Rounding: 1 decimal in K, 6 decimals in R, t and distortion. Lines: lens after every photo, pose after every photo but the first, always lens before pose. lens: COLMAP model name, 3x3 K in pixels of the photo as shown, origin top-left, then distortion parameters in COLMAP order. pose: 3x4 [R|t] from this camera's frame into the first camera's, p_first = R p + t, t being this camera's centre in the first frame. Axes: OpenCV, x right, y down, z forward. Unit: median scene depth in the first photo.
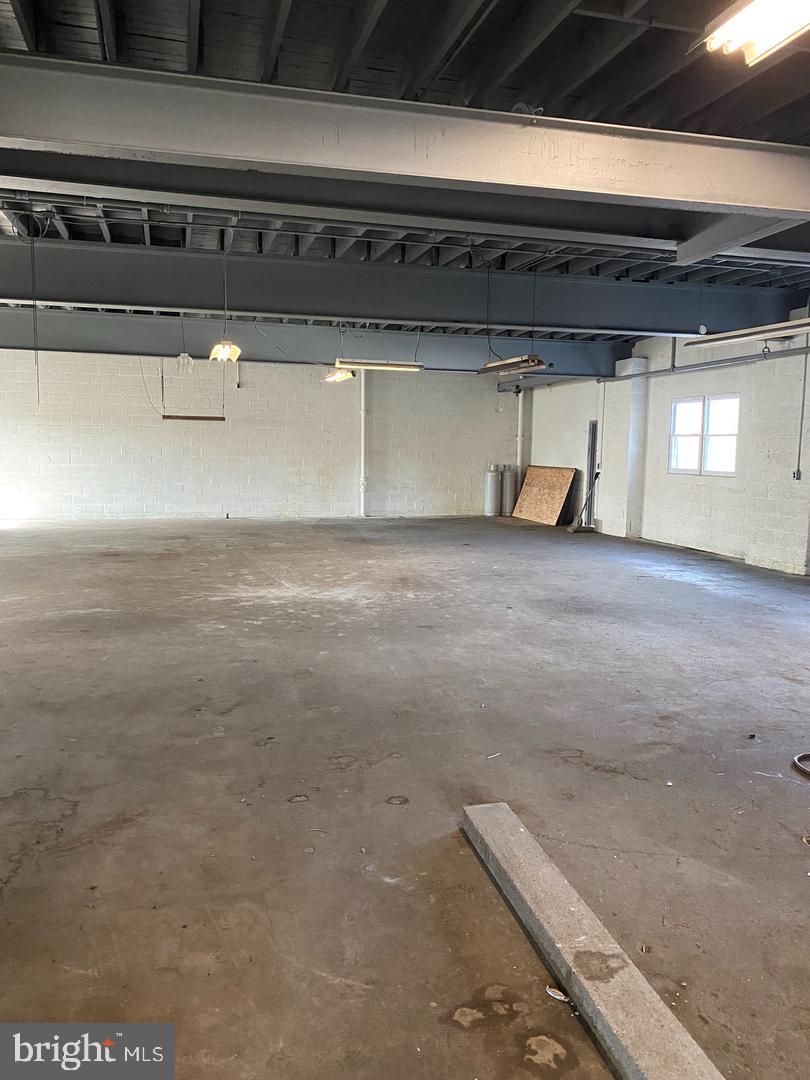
lens RADIAL K [[831.3, 0, 405.0], [0, 831.3, 540.0], [0, 0, 1]] dist [0.030884, -0.018207]
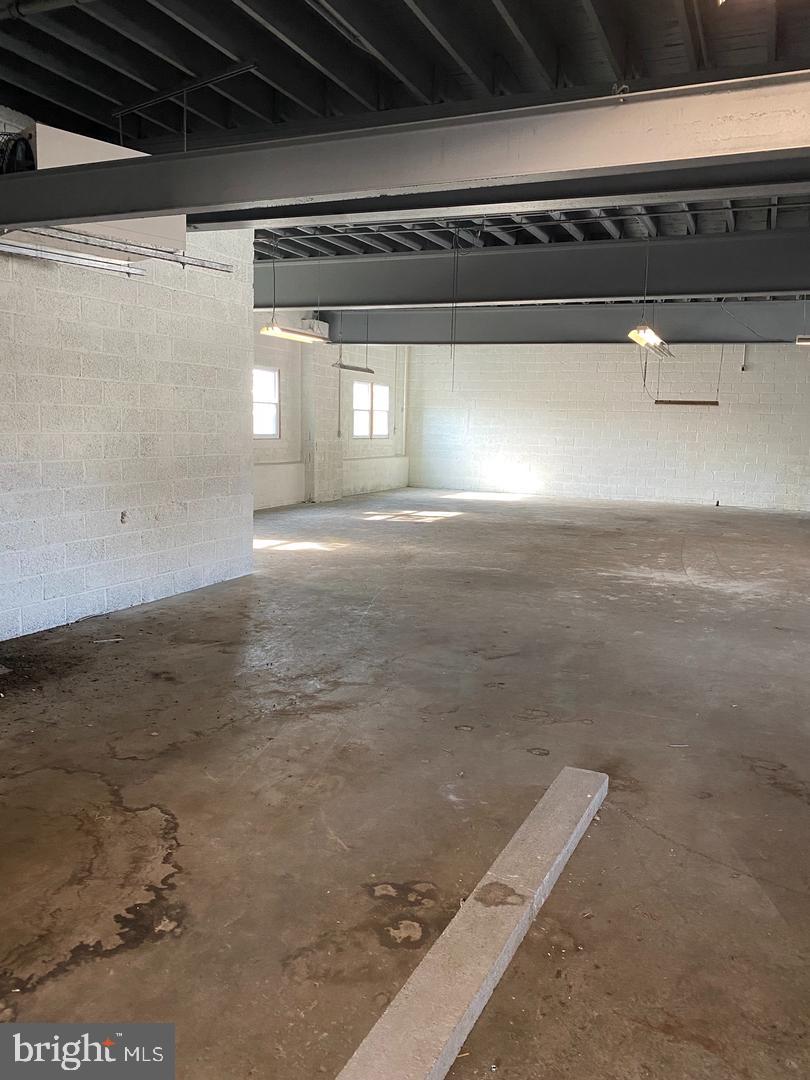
lens RADIAL K [[816.8, 0, 405.0], [0, 816.8, 540.0], [0, 0, 1]] dist [0.196757, -0.477768]
pose [[0.786350, 0.097348, -0.610063, 0.362384], [-0.087090, 0.995113, 0.046534, 0.001705], [0.611611, 0.016538, 0.790985, 0.025353]]
